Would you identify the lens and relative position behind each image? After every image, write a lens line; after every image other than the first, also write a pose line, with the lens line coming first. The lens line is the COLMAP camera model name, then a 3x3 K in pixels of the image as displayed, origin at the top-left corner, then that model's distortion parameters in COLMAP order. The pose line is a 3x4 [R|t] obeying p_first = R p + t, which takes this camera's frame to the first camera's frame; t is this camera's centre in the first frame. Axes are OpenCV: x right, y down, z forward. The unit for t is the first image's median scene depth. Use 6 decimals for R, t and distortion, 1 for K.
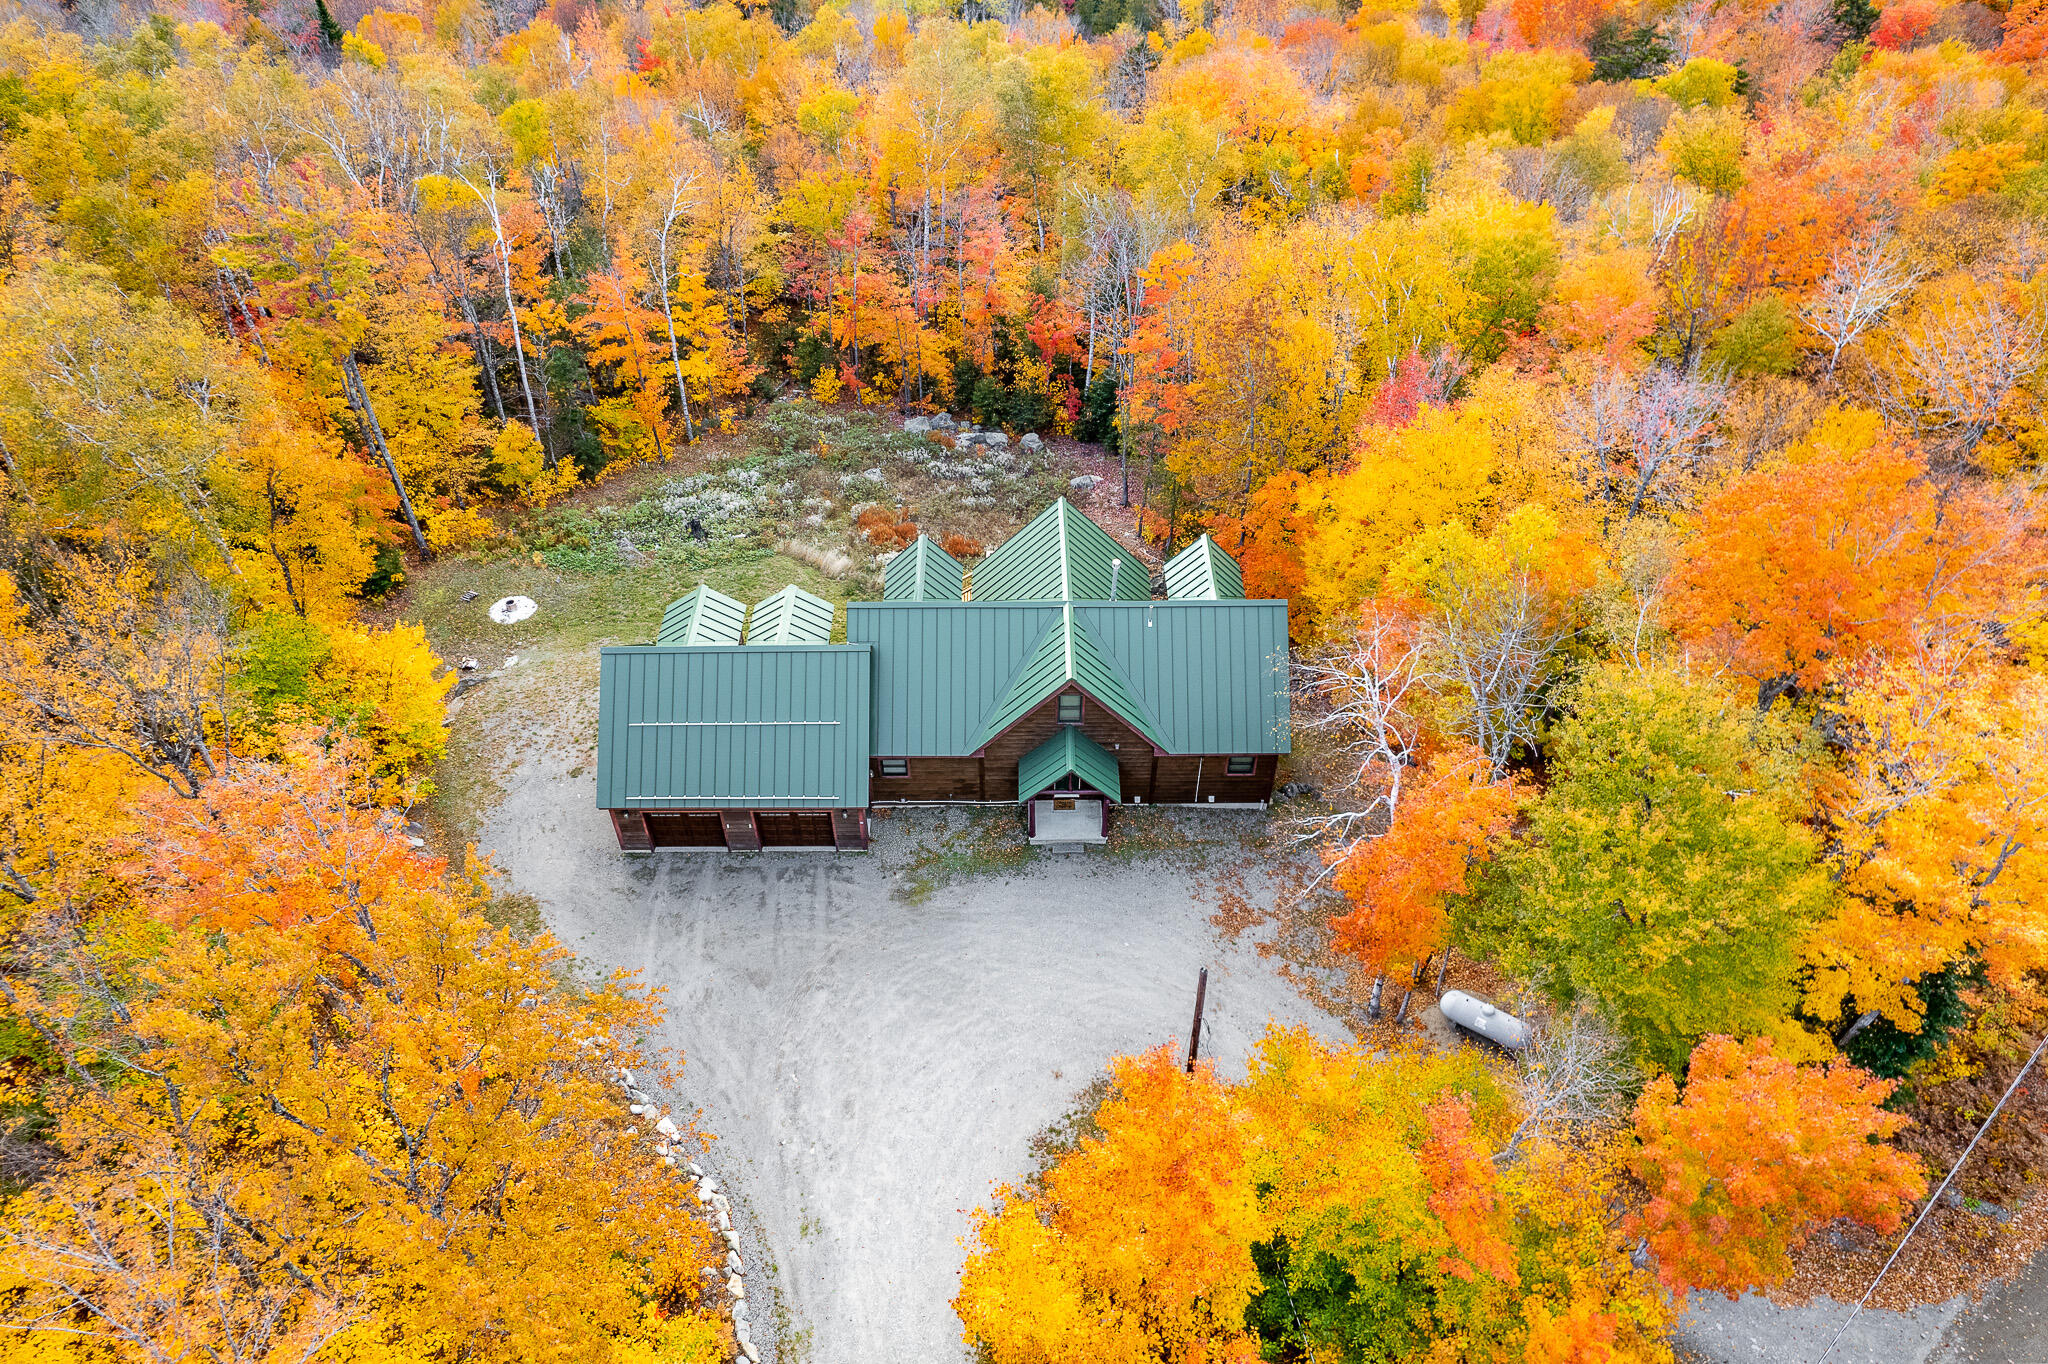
lens RADIAL K [[1338.9, 0, 1039.1], [0, 1338.9, 694.5], [0, 0, 1]] dist [-0.071342, 0.060776]
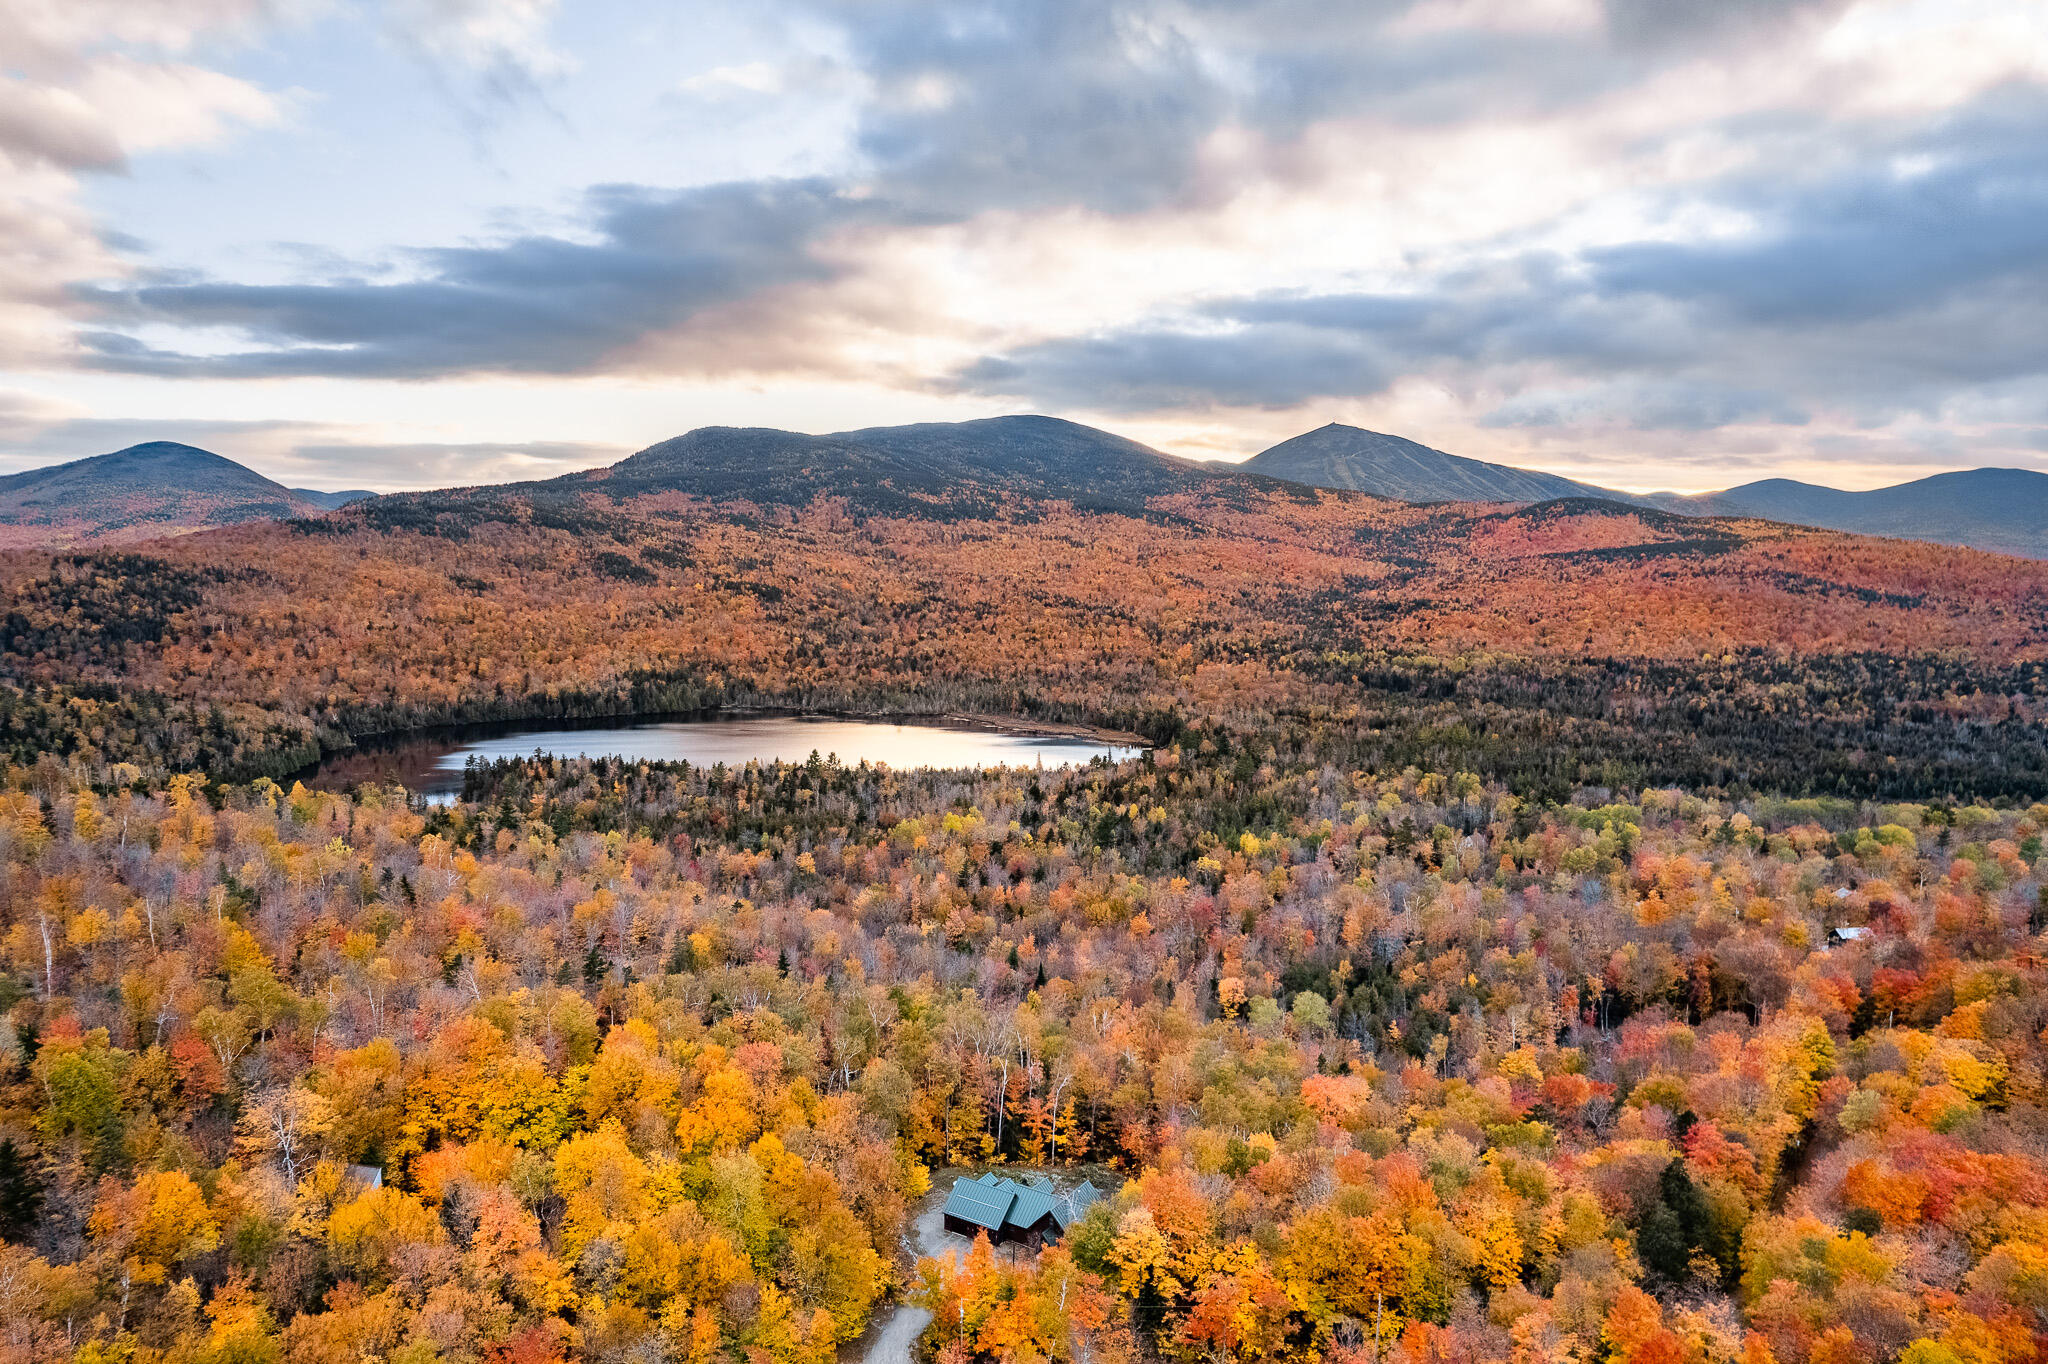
lens RADIAL K [[1338.9, 0, 1022.4], [0, 1338.9, 689.0], [0, 0, 1]] dist [-0.071342, 0.060776]
pose [[0.834530, 0.056181, -0.548091, 1.555899], [-0.378435, 0.781449, -0.496110, 0.583971], [0.400433, 0.621435, 0.673403, -2.034664]]
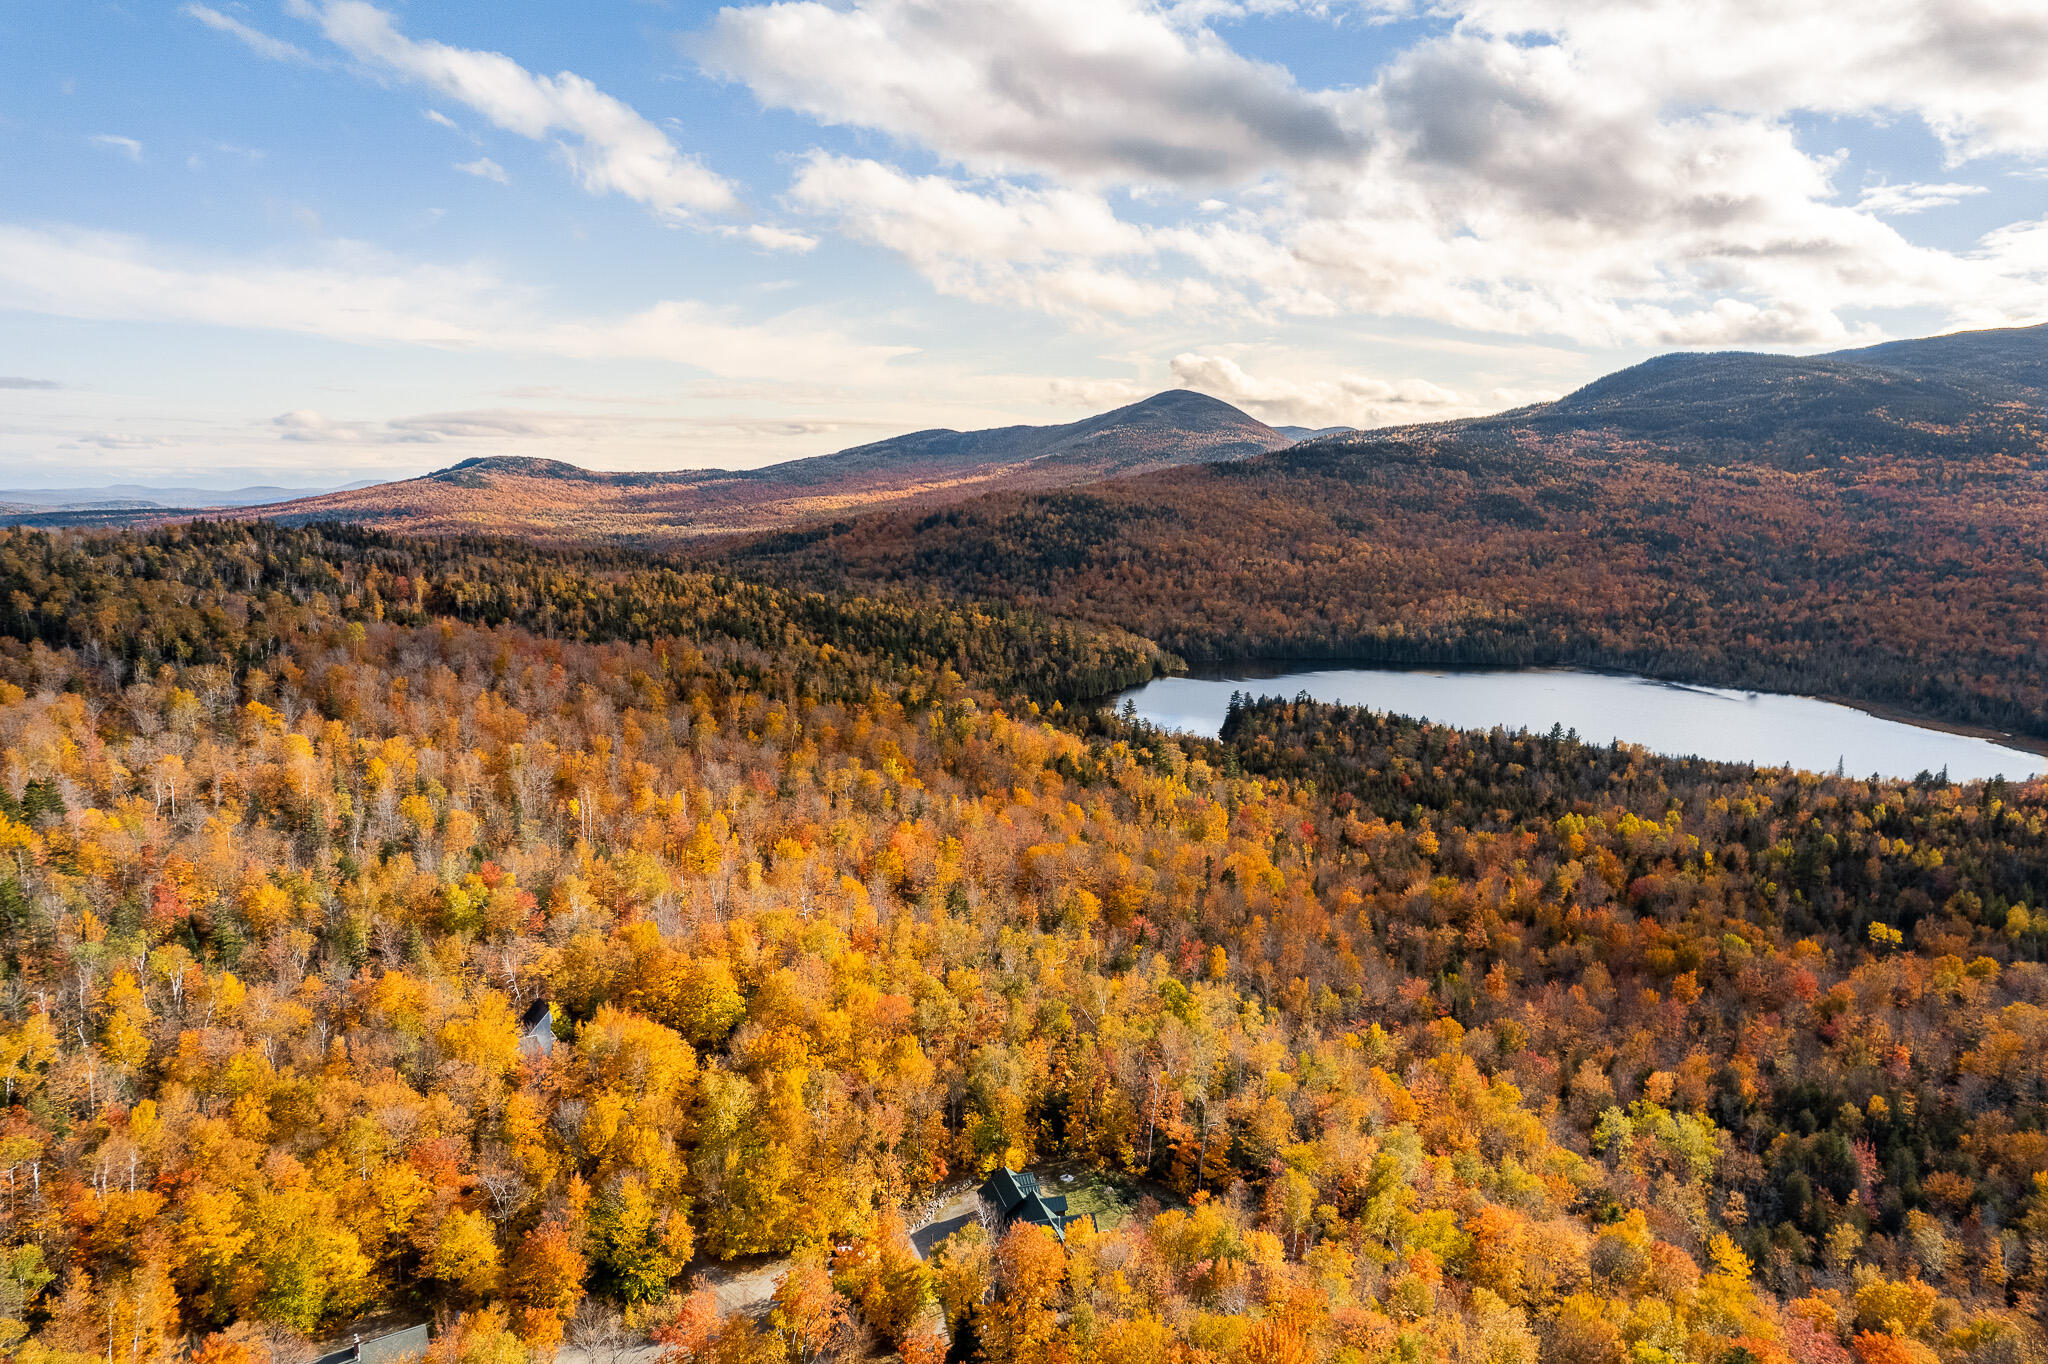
lens RADIAL K [[1338.9, 0, 1015.8], [0, 1338.9, 679.9], [0, 0, 1]] dist [-0.071342, 0.060776]
pose [[0.257556, 0.140790, -0.955951, 2.859773], [-0.662668, 0.745755, -0.068706, -0.723502], [0.703232, 0.651175, 0.285371, -0.959207]]
